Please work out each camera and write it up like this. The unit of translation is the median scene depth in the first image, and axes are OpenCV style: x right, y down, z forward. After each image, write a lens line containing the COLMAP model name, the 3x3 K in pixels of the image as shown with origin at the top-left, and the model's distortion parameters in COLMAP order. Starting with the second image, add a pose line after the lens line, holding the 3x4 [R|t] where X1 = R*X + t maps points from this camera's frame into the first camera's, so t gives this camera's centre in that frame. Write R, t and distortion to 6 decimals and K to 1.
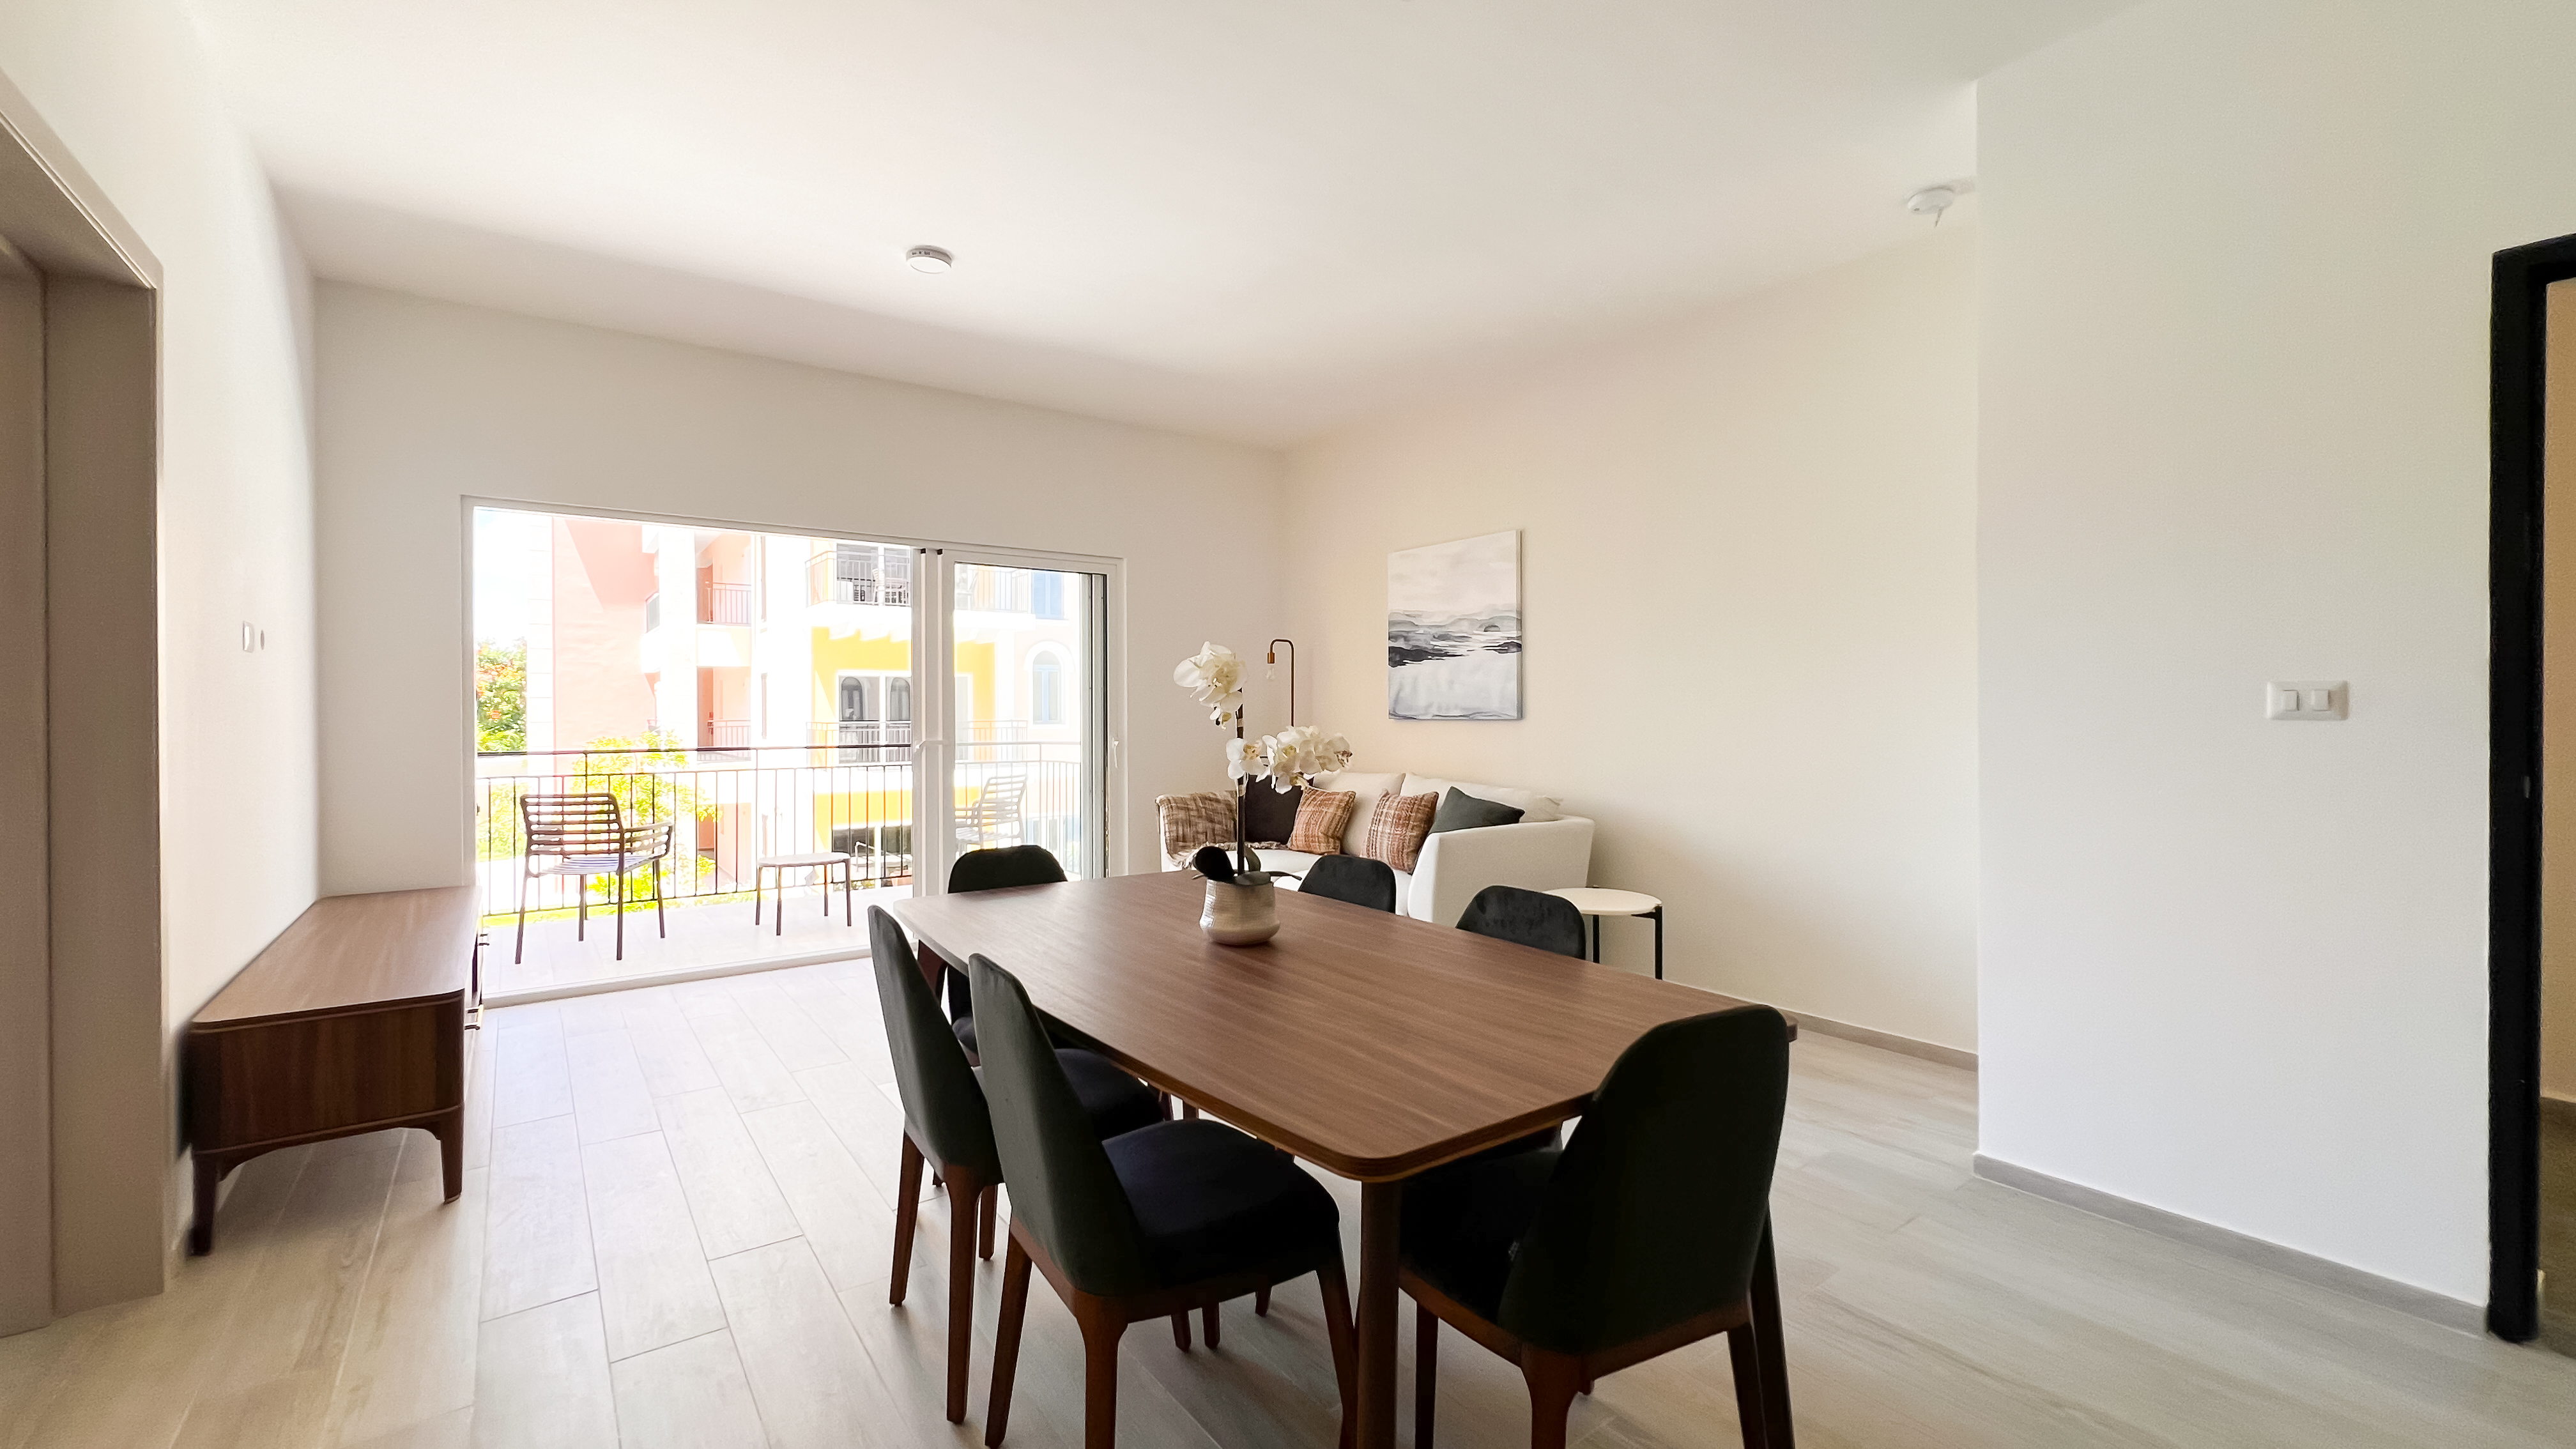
lens RADIAL K [[1058.6, 0, 1297.5], [0, 1058.6, 716.9], [0, 0, 1]] dist [-0.009730, 0.000236]
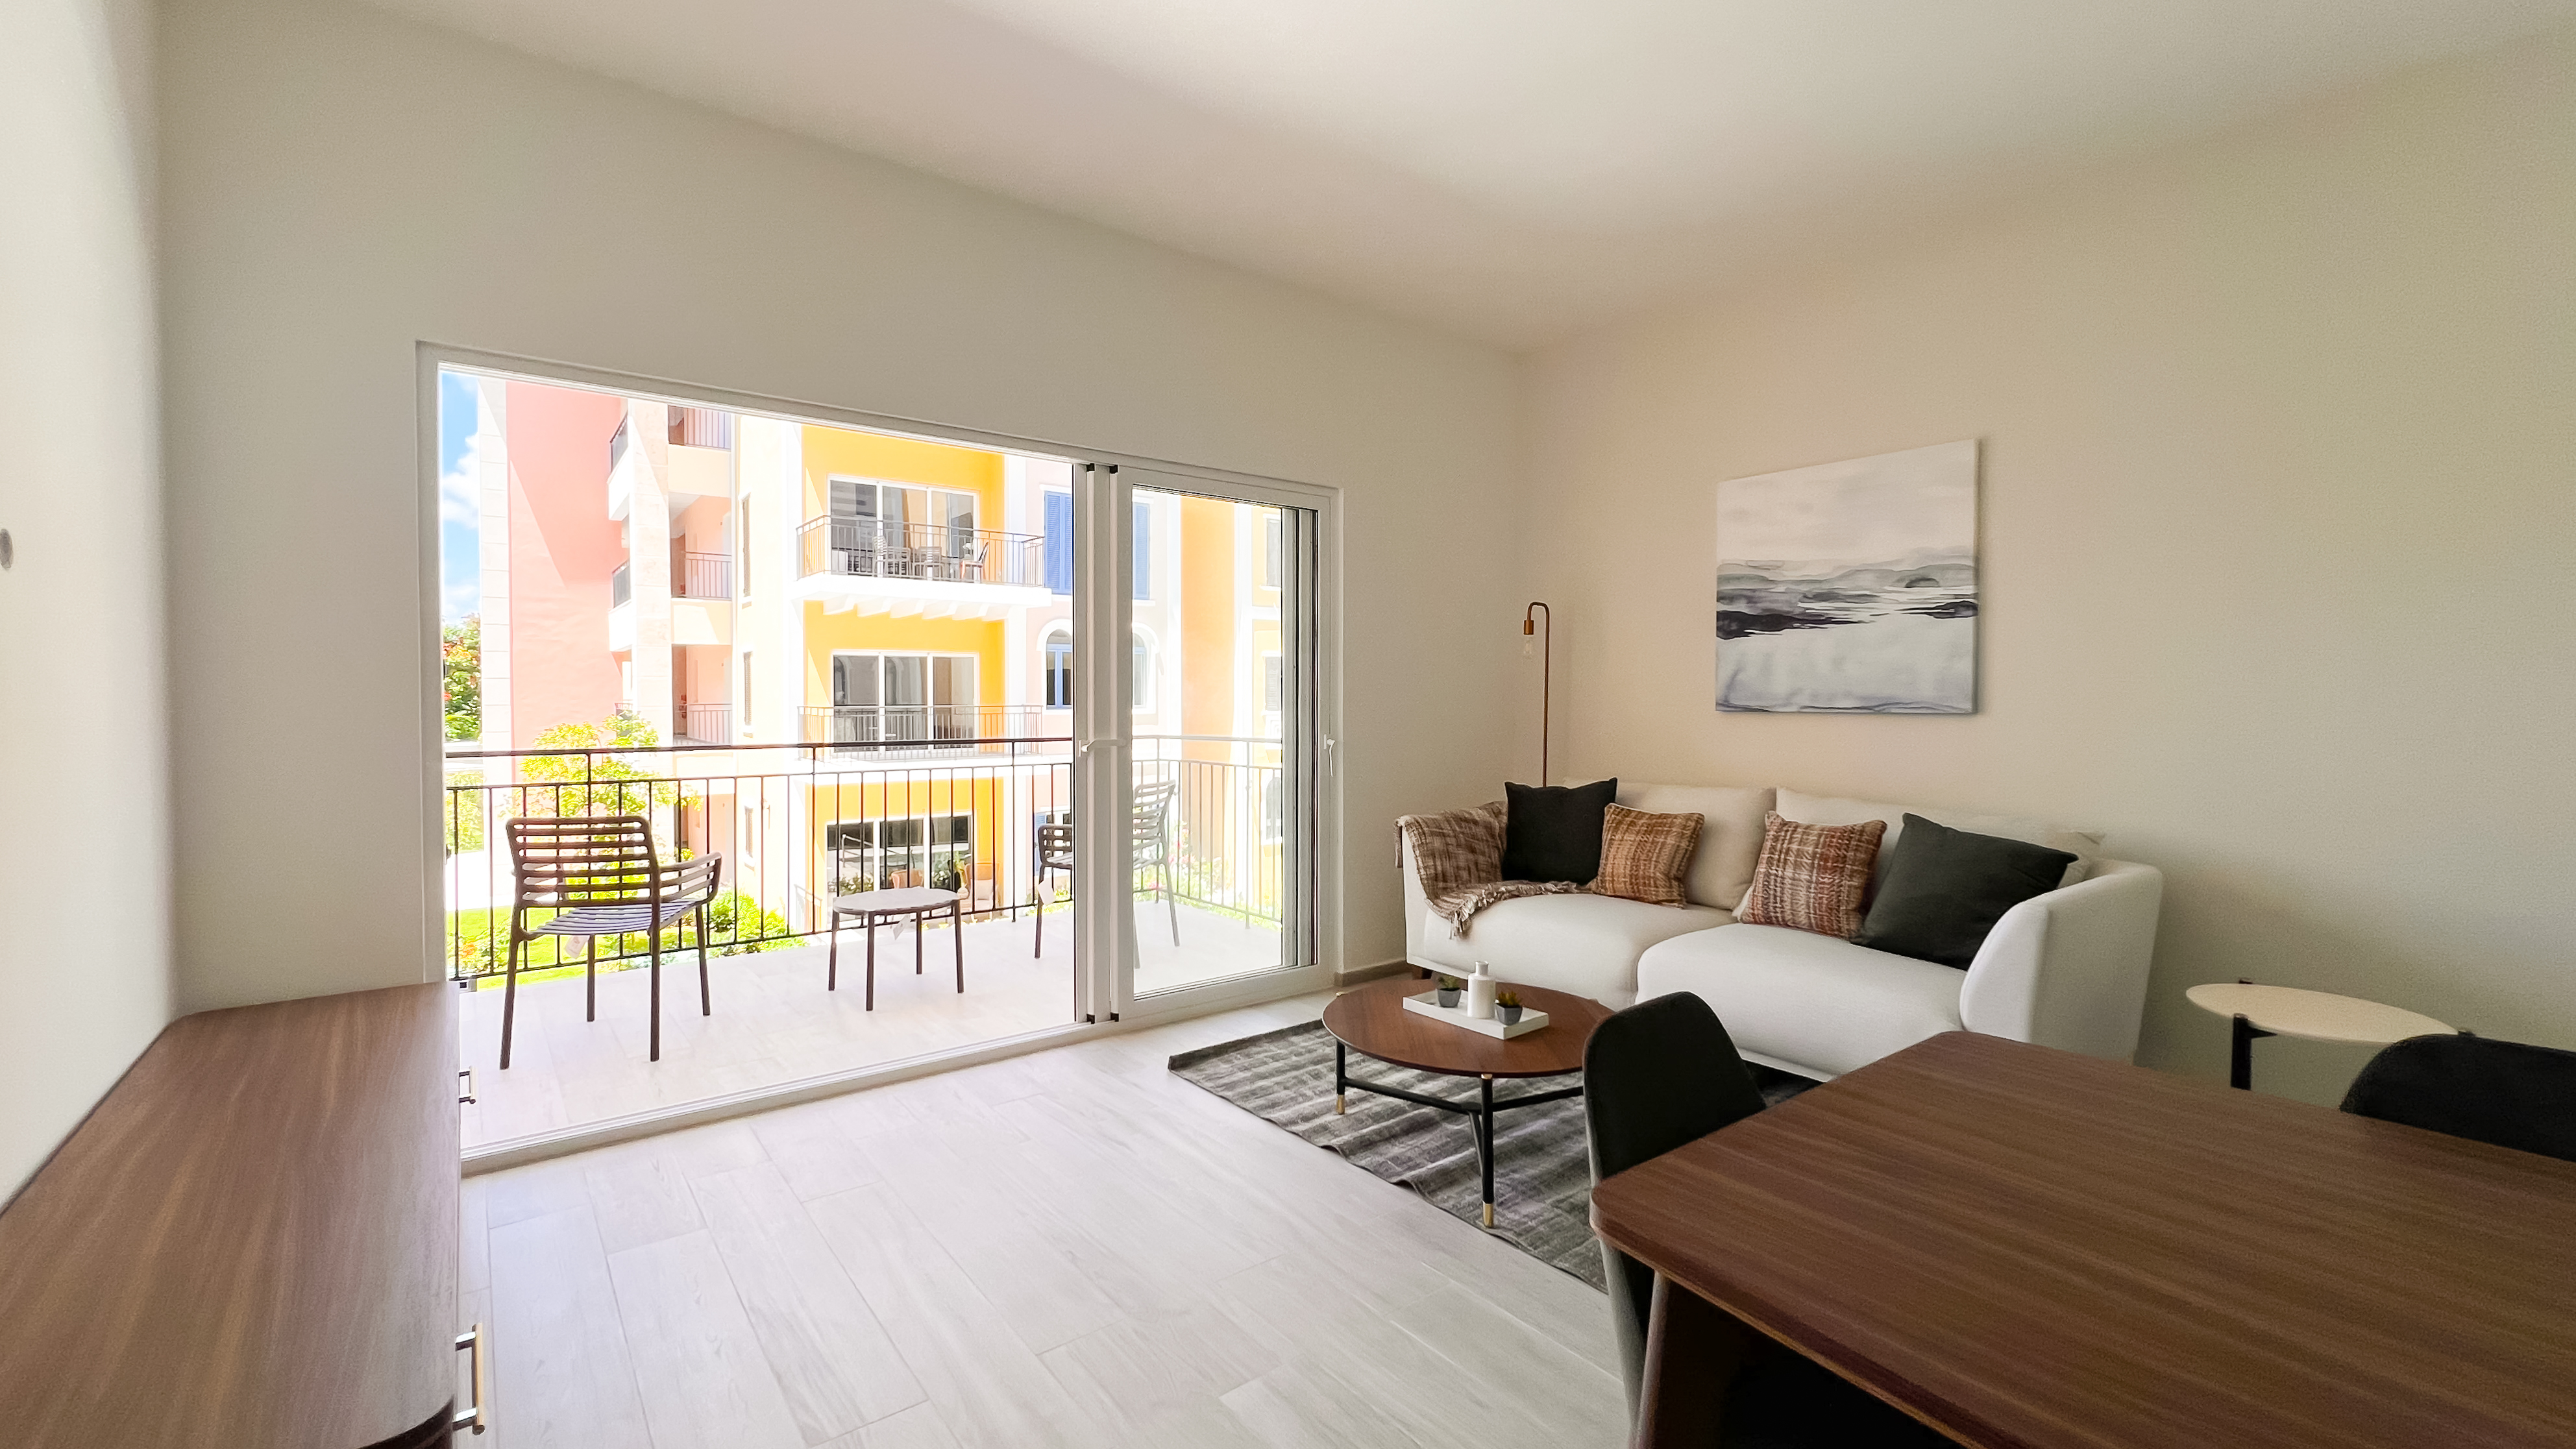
lens RADIAL K [[1058.5, 0, 1279.5], [0, 1058.5, 715.6], [0, 0, 1]] dist [-0.009730, 0.000236]
pose [[0.999790, 0.003521, 0.020171, -0.230277], [-0.003800, 0.999898, 0.013799, -0.003631], [-0.020120, -0.013872, 0.999701, 0.283726]]
